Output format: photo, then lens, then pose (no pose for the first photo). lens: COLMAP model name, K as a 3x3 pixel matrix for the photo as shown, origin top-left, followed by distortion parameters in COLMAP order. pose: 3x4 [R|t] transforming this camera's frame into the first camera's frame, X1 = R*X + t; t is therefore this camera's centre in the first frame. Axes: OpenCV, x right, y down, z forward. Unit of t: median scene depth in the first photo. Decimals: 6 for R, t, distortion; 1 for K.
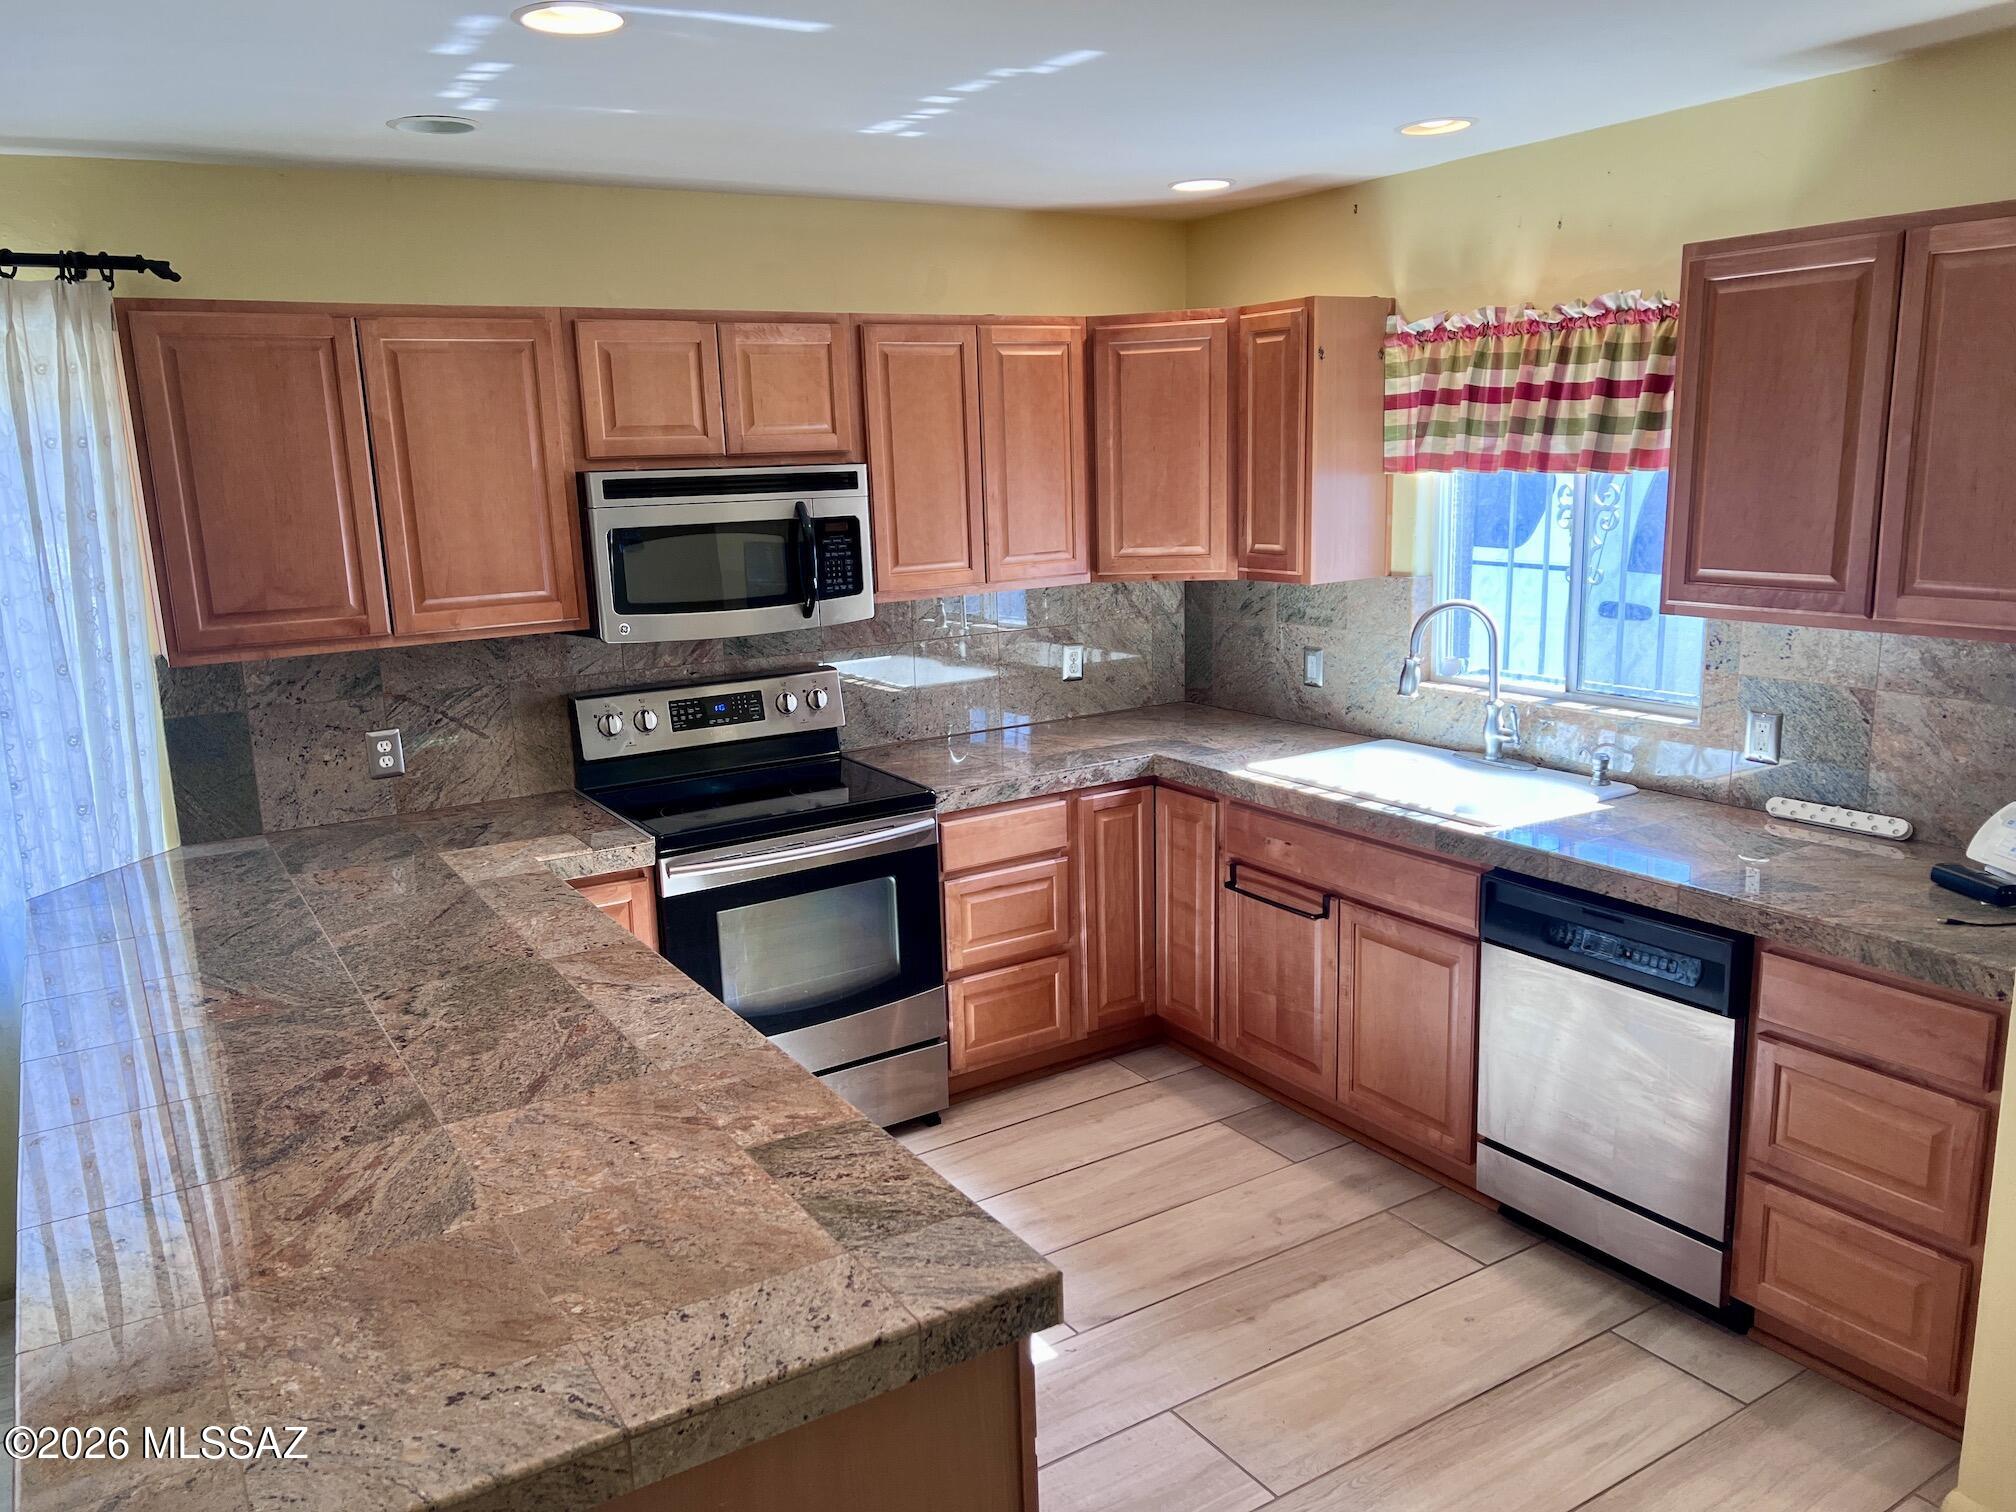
lens RADIAL K [[1515.5, 0, 1007.2], [0, 1515.5, 767.4], [0, 0, 1]] dist [0.004458, -0.015290]
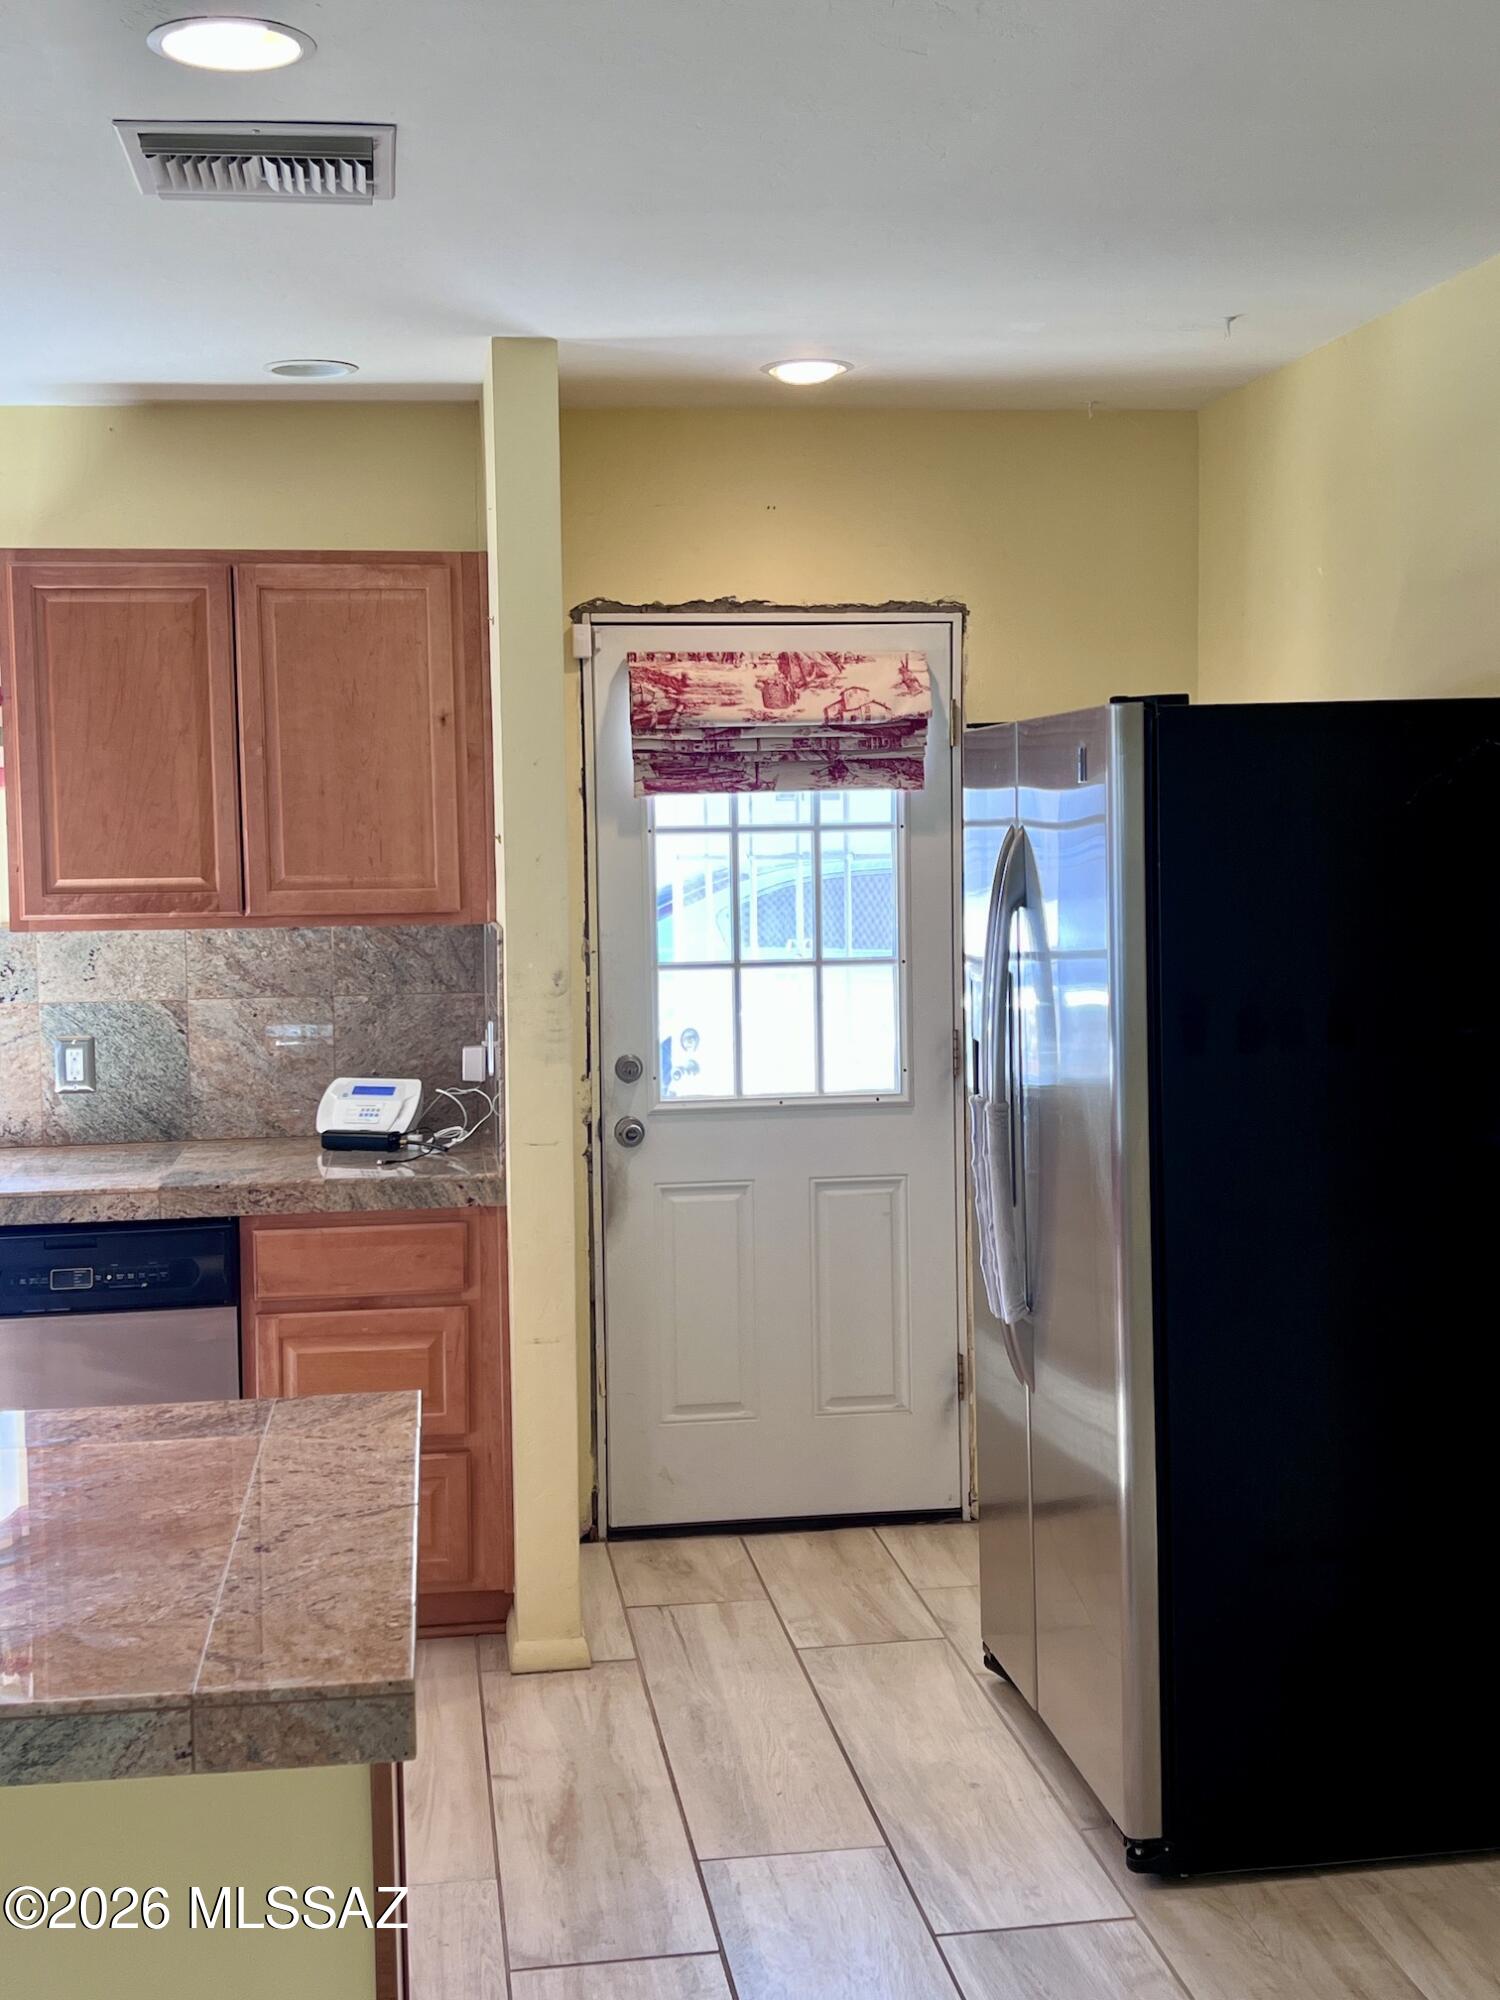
lens RADIAL K [[2375.5, 0, 750.1], [0, 2375.5, 991.1], [0, 0, 1]] dist [0.060091, 0.000000]
pose [[0.396975, -0.035713, 0.917134, -0.681797], [0.196237, 0.979439, -0.046801, 0.084838], [-0.896606, 0.198554, 0.395821, 0.023135]]
